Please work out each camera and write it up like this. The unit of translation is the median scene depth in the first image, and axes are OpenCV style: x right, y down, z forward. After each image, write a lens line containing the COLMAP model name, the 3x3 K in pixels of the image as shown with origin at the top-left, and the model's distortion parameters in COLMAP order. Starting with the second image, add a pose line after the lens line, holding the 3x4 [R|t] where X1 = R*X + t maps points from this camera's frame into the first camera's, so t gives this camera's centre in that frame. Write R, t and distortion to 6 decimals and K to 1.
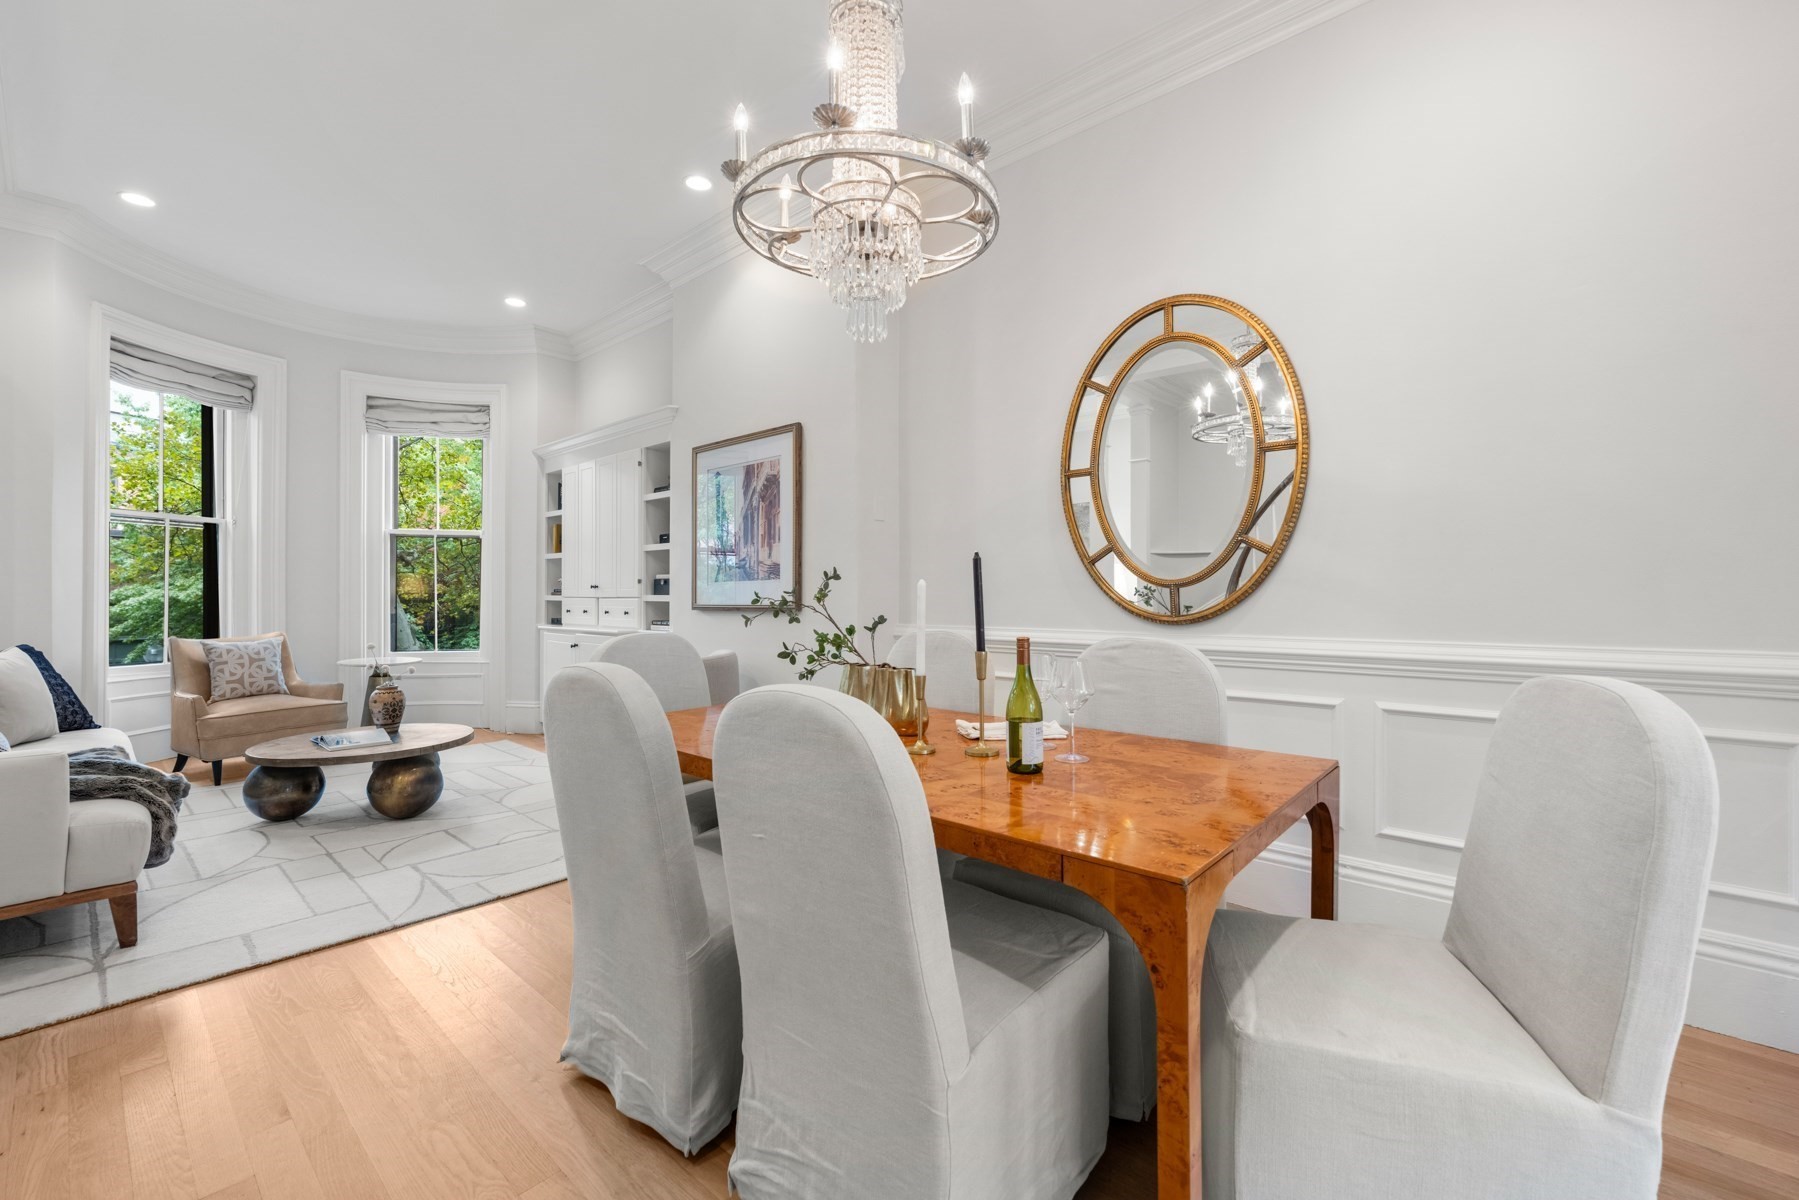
lens RADIAL K [[746.7, 0, 908.4], [0, 746.7, 595.4], [0, 0, 1]] dist [-0.005312, 0.000590]
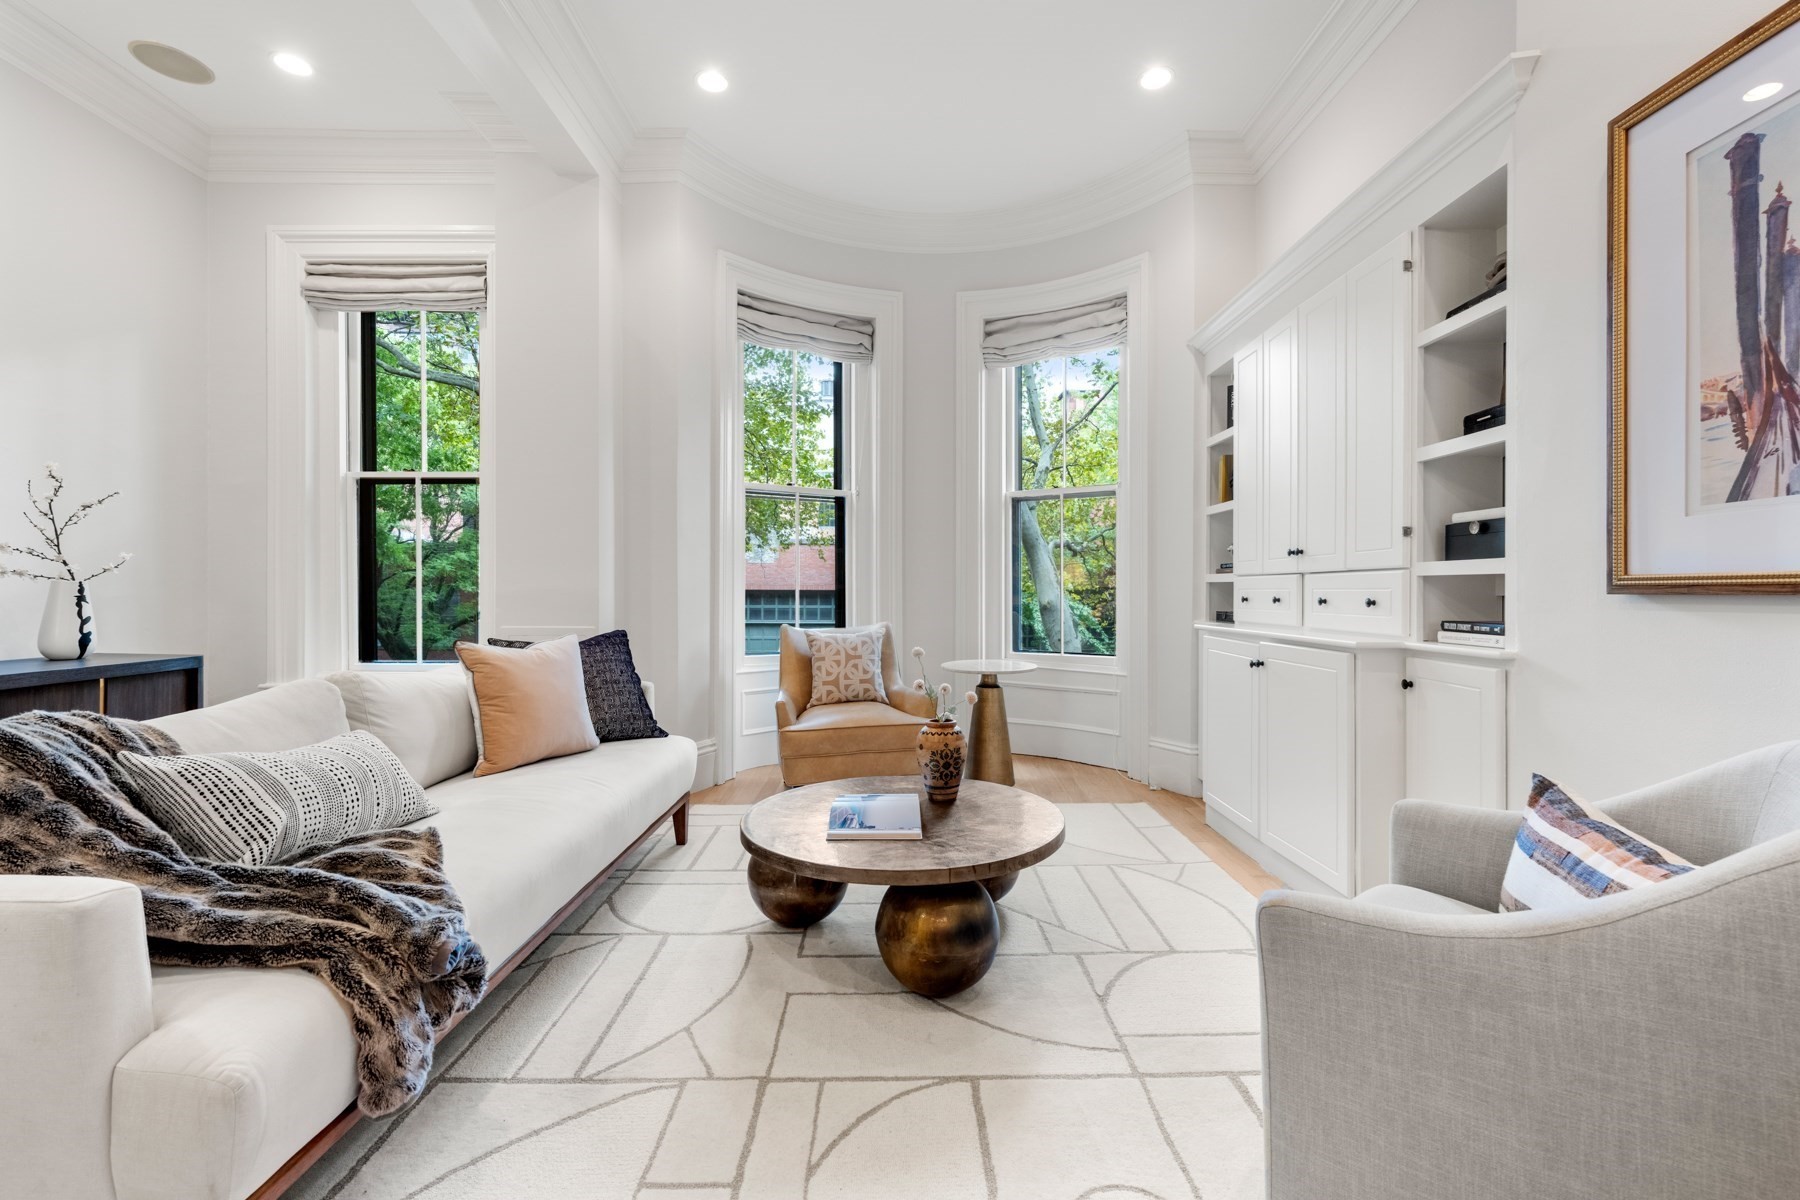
lens RADIAL K [[768.3, 0, 905.7], [0, 768.3, 594.6], [0, 0, 1]] dist [-0.002406, 0.000053]
pose [[0.669041, 0.002211, -0.743222, -0.232563], [0.001463, 0.999990, 0.004291, 0.016882], [0.743224, -0.003958, 0.669031, 0.499277]]
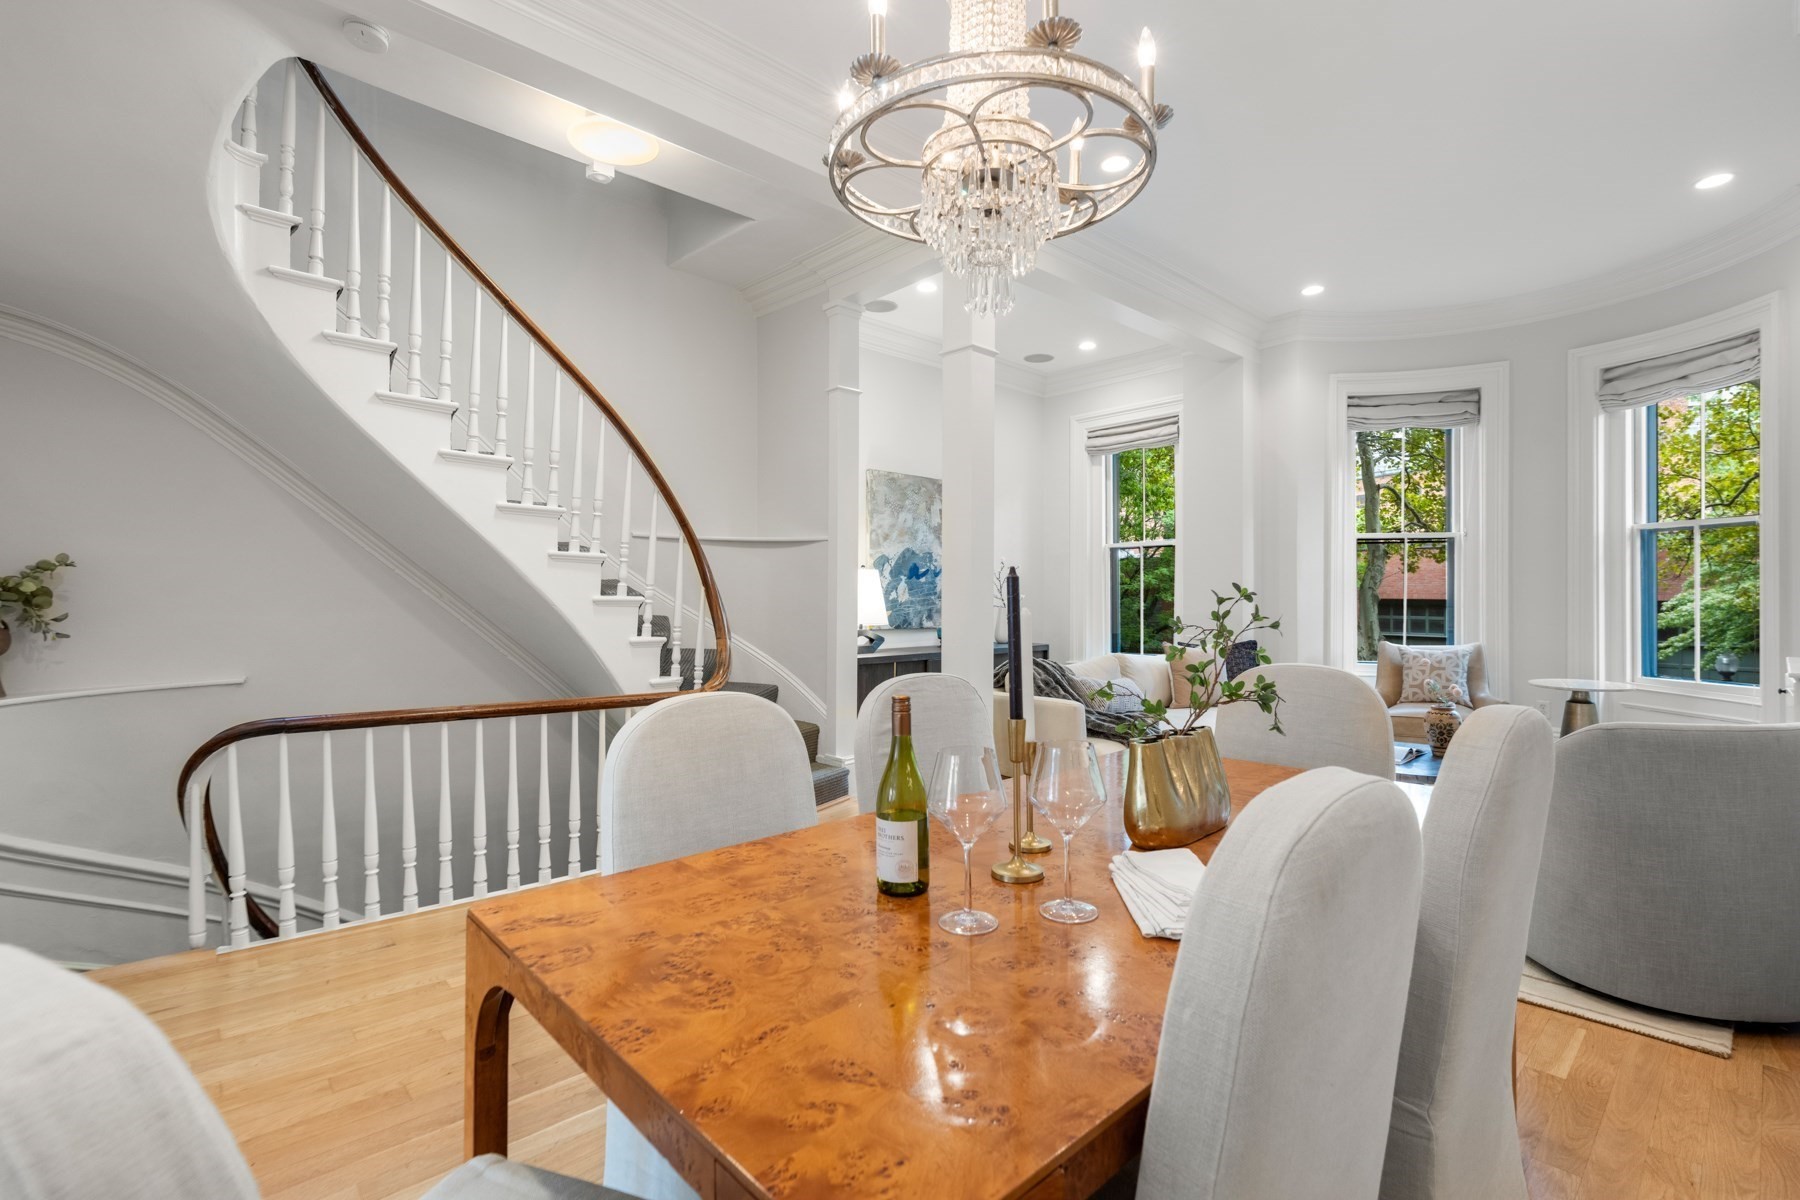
lens RADIAL K [[806.4, 0, 907.6], [0, 806.4, 591.9], [0, 0, 1]] dist [0.001307, -0.000196]
pose [[-0.098356, -0.007930, -0.995120, 0.319240], [-0.001251, 0.999968, -0.007845, -0.010184], [0.995151, 0.000473, -0.098362, 0.380199]]
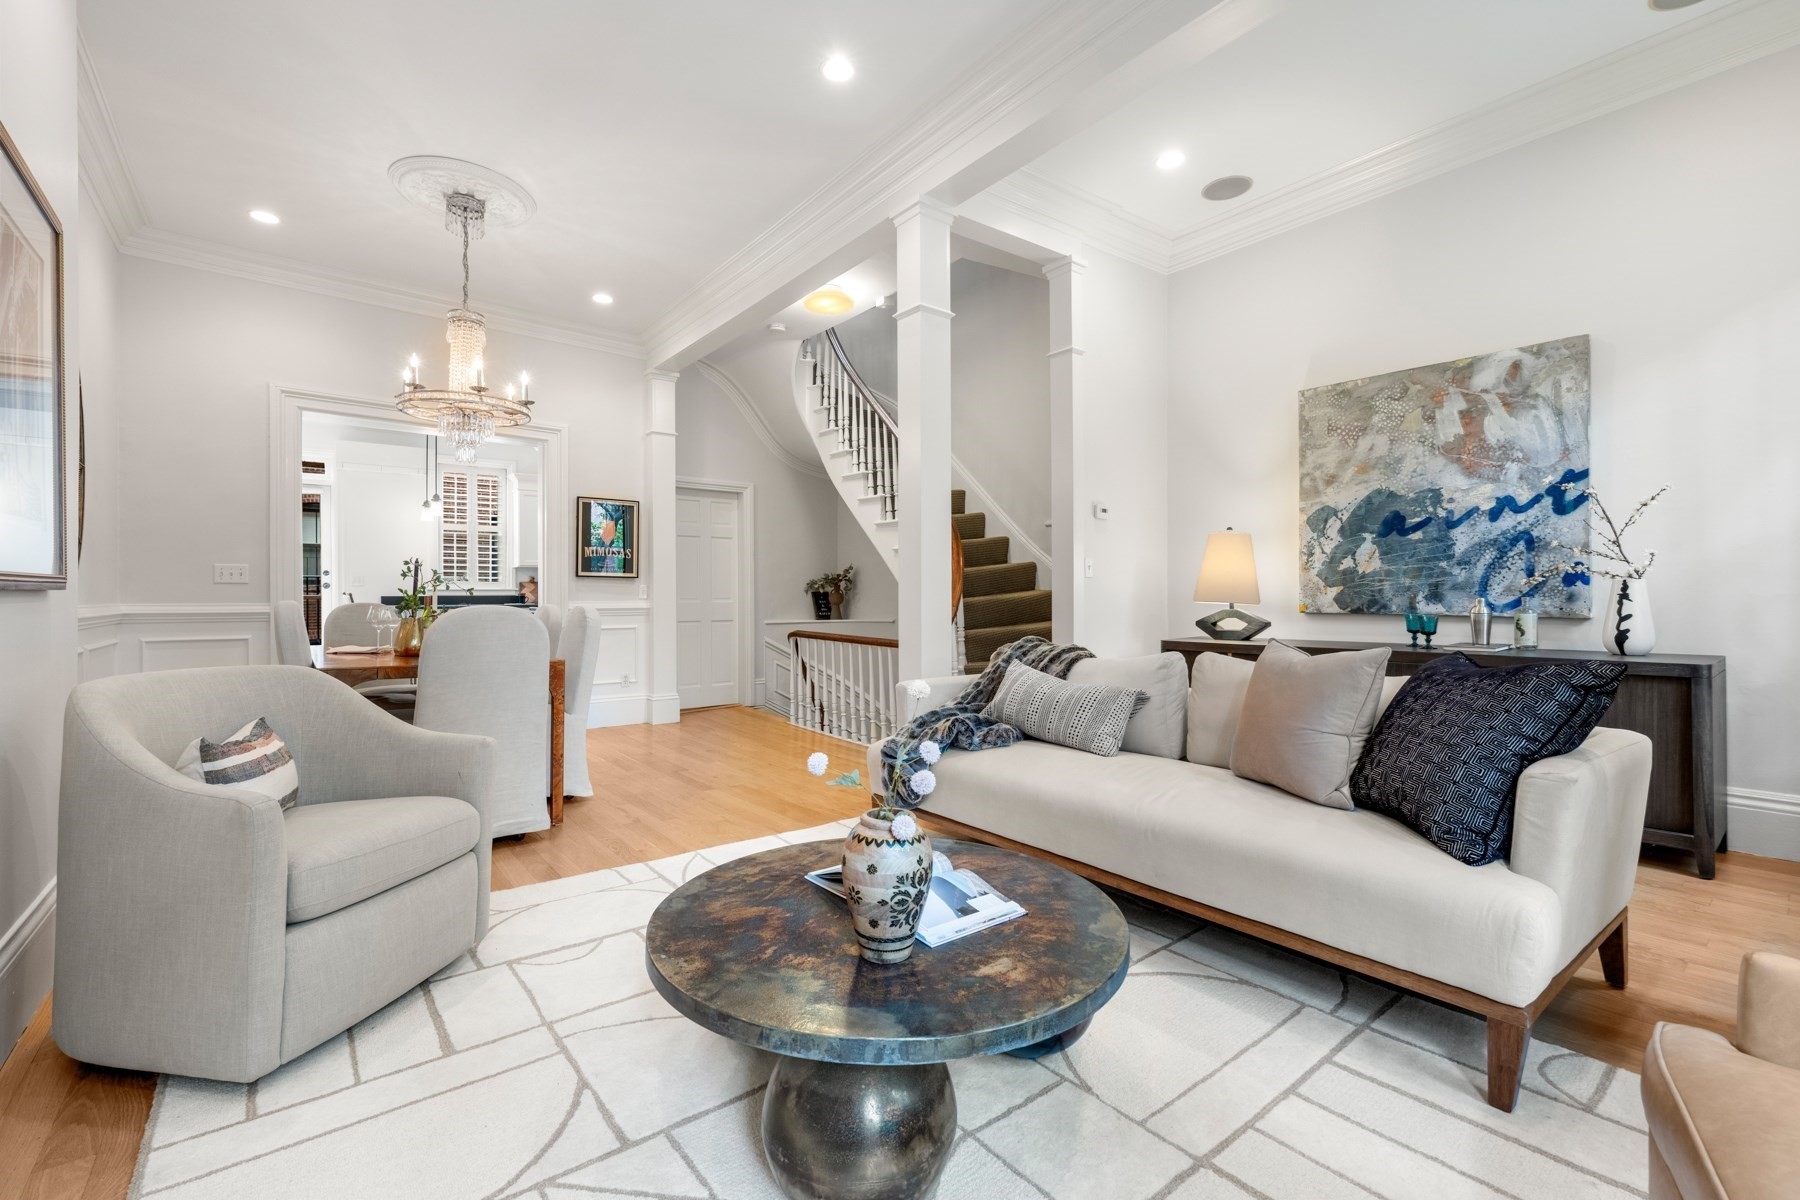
lens RADIAL K [[781.7, 0, 905.2], [0, 781.7, 596.8], [0, 0, 1]] dist [0.000008, -0.000057]
pose [[-0.984370, 0.000930, 0.176110, -0.670151], [0.000894, 1.000000, -0.000286, 0.021941], [-0.176110, -0.000124, -0.984371, 1.169304]]
